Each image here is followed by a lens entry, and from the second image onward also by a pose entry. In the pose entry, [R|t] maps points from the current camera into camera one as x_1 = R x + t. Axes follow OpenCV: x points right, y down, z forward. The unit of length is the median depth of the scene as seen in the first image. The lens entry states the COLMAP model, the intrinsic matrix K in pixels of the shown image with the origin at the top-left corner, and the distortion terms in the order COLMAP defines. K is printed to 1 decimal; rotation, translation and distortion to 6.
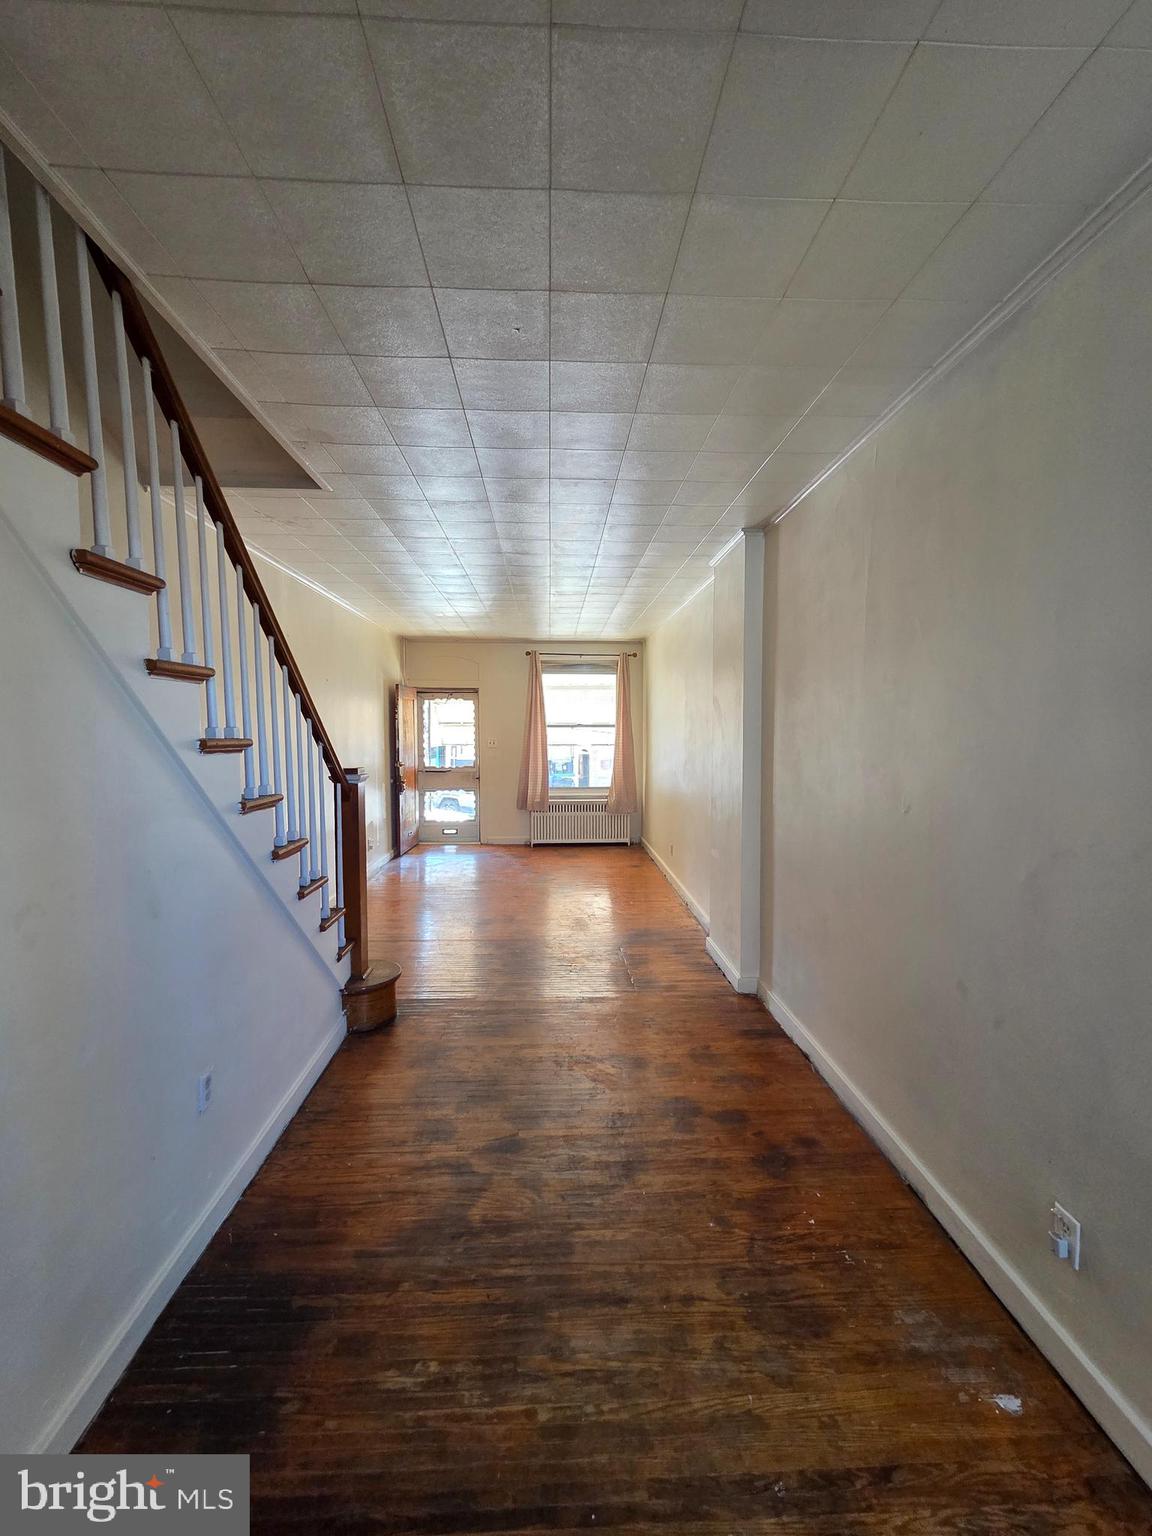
lens RADIAL K [[626.4, 0, 572.7], [0, 626.4, 763.2], [0, 0, 1]] dist [0.001743, -0.000245]
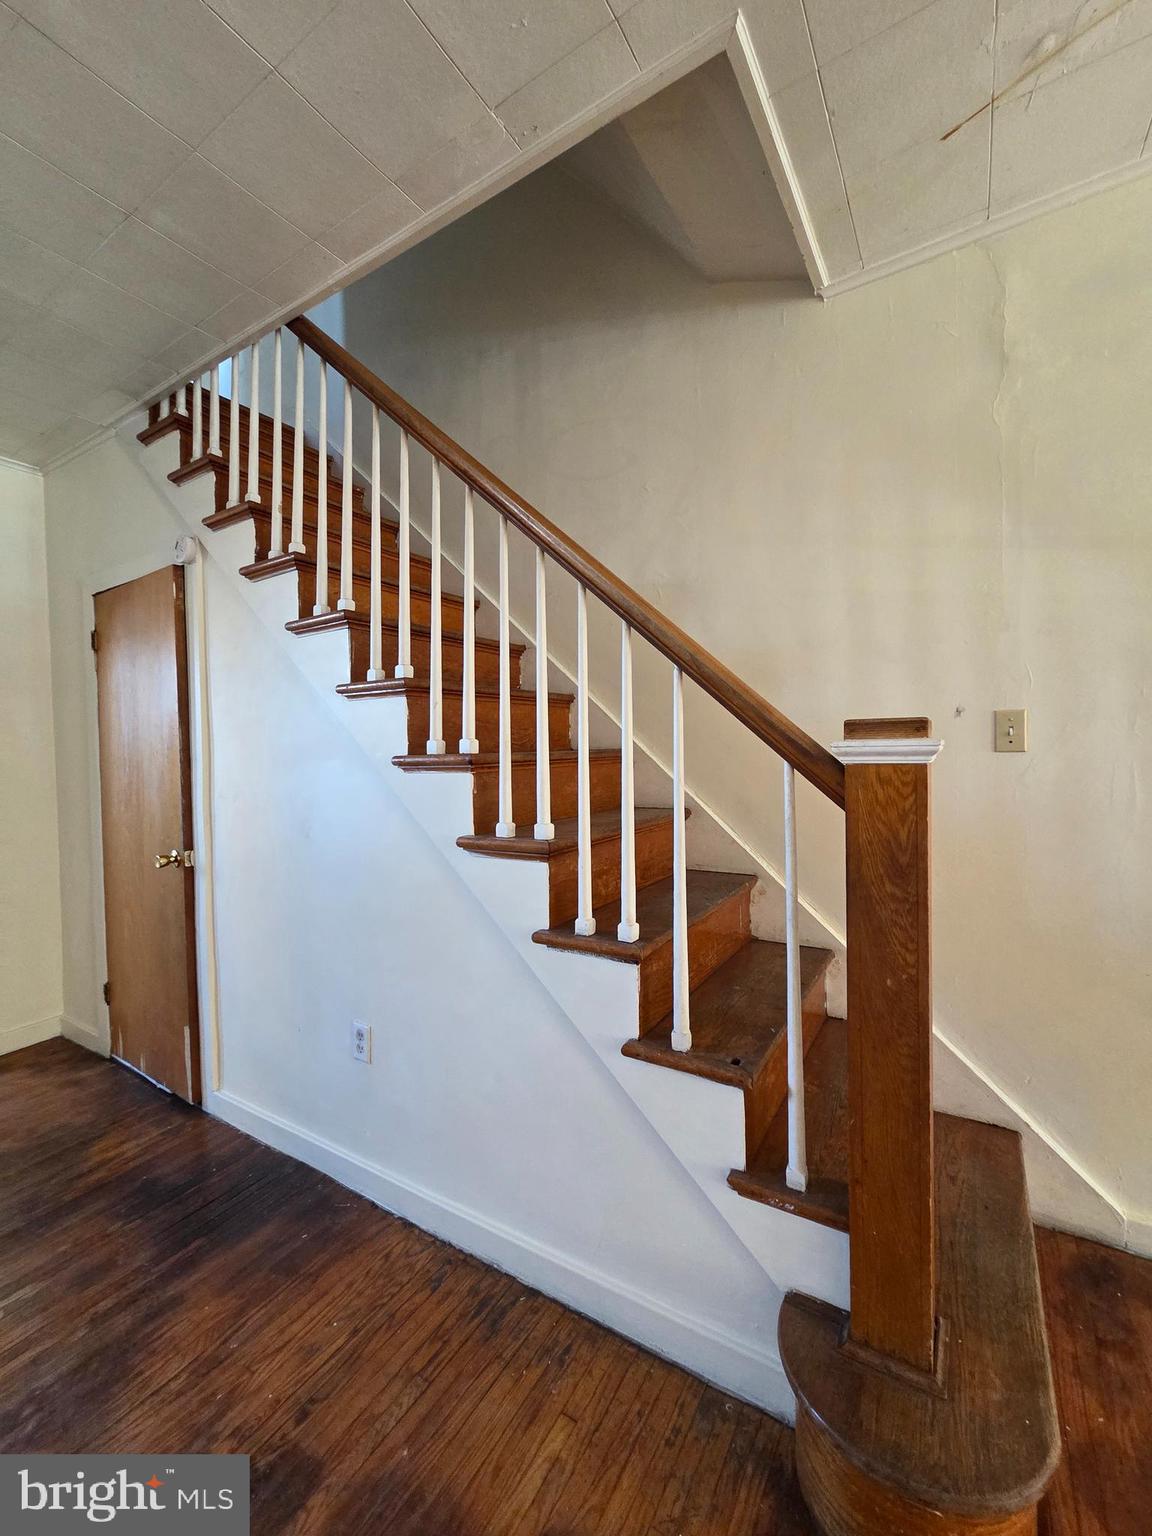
lens RADIAL K [[626.4, 0, 572.7], [0, 626.4, 763.2], [0, 0, 1]] dist [0.001743, -0.000245]
pose [[-0.561112, 0.025542, -0.827346, 0.034505], [-0.023907, 0.998607, 0.047043, 0.031810], [0.827395, 0.046175, -0.559719, 1.956516]]
